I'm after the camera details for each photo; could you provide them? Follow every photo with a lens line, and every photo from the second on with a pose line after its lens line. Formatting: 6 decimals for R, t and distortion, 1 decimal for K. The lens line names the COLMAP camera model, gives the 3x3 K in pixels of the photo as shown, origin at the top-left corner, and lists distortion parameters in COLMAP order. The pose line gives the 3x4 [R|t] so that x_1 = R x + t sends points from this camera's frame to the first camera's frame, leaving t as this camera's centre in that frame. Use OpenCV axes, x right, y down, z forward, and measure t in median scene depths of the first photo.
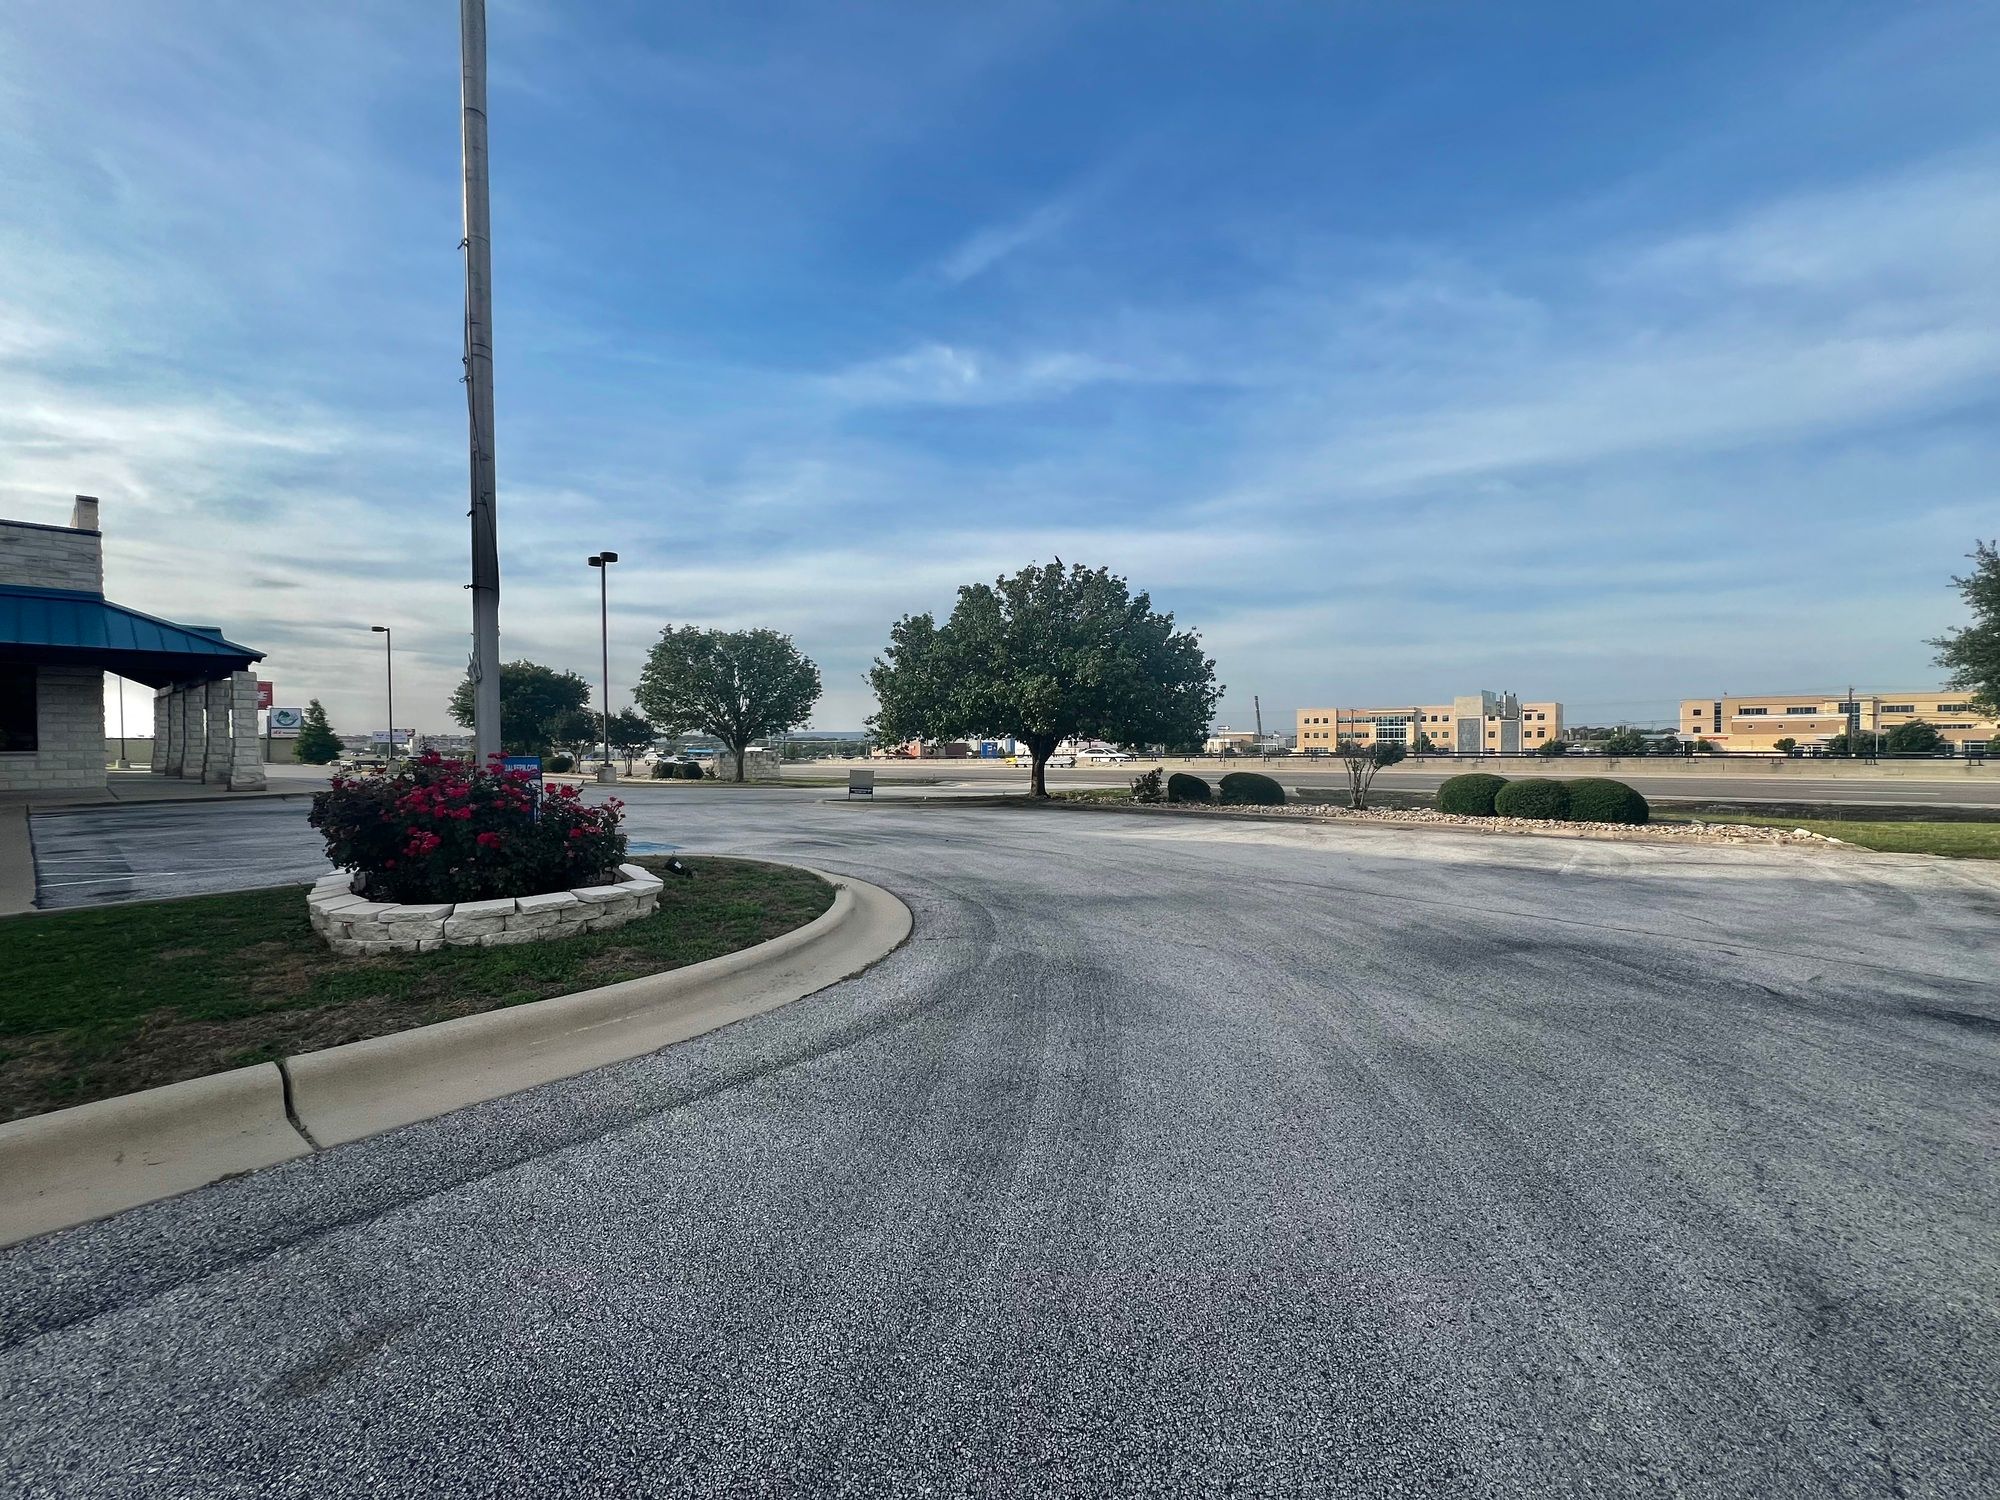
lens RADIAL K [[802.0, 0, 1000.0], [0, 802.0, 750.0], [0, 0, 1]] dist [-0.003214, -0.000234]
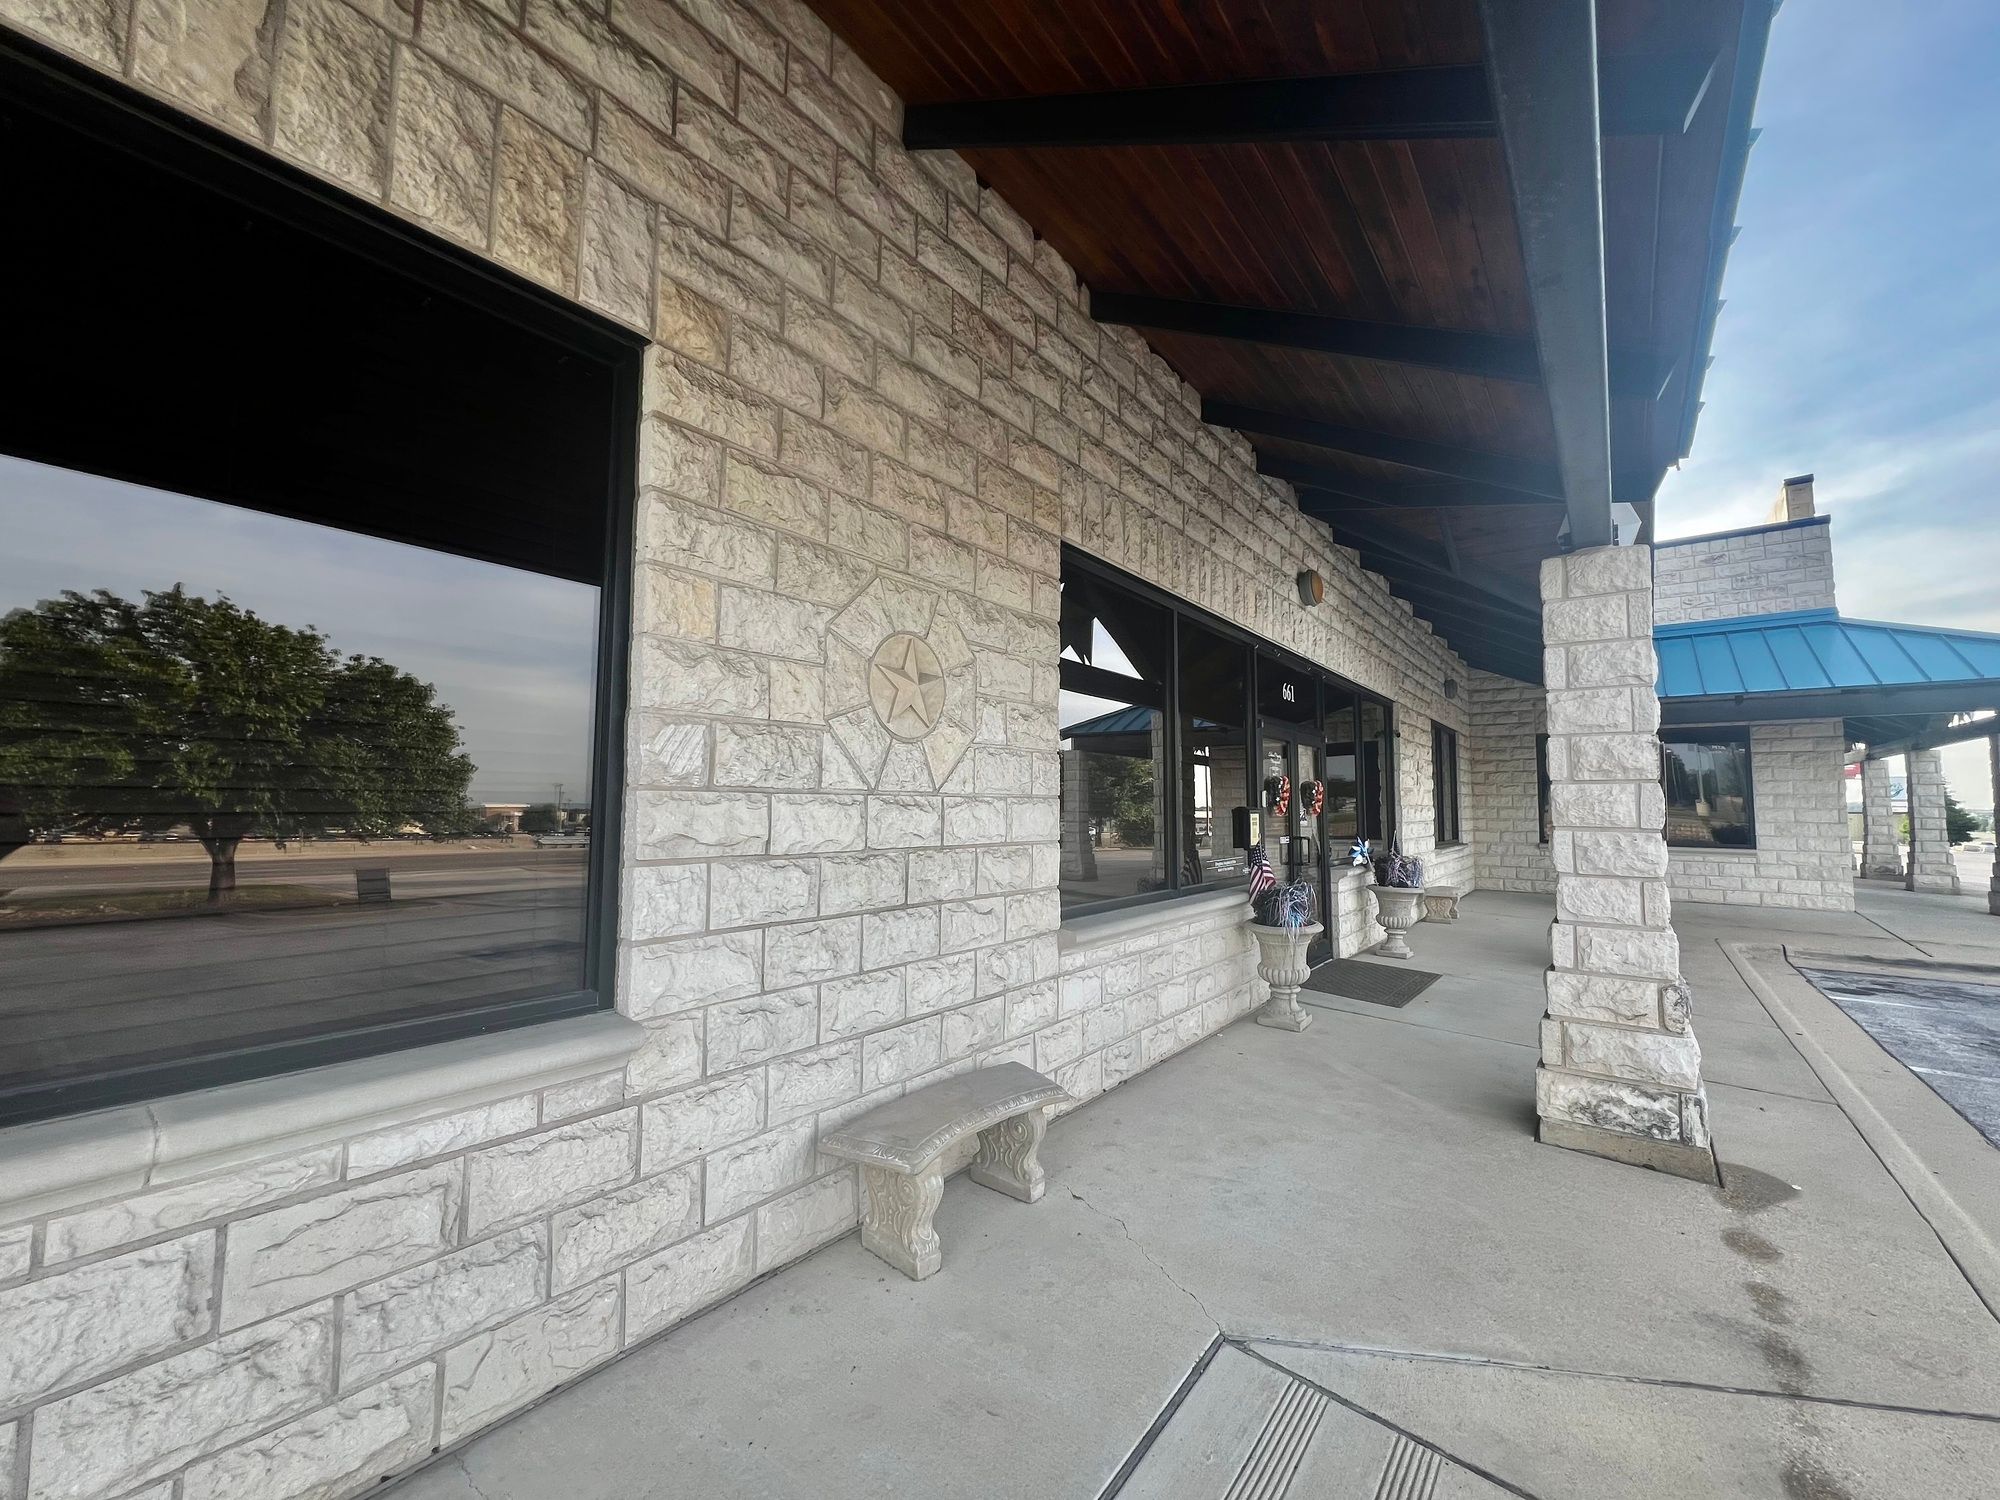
lens RADIAL K [[789.2, 0, 1011.3], [0, 789.2, 749.3], [0, 0, 1]] dist [0.000559, -0.000046]
pose [[0.029525, -0.069149, -0.997169, -0.273498], [-0.021591, 0.997327, -0.069799, -0.012229], [0.999331, 0.023591, 0.027953, 0.169586]]
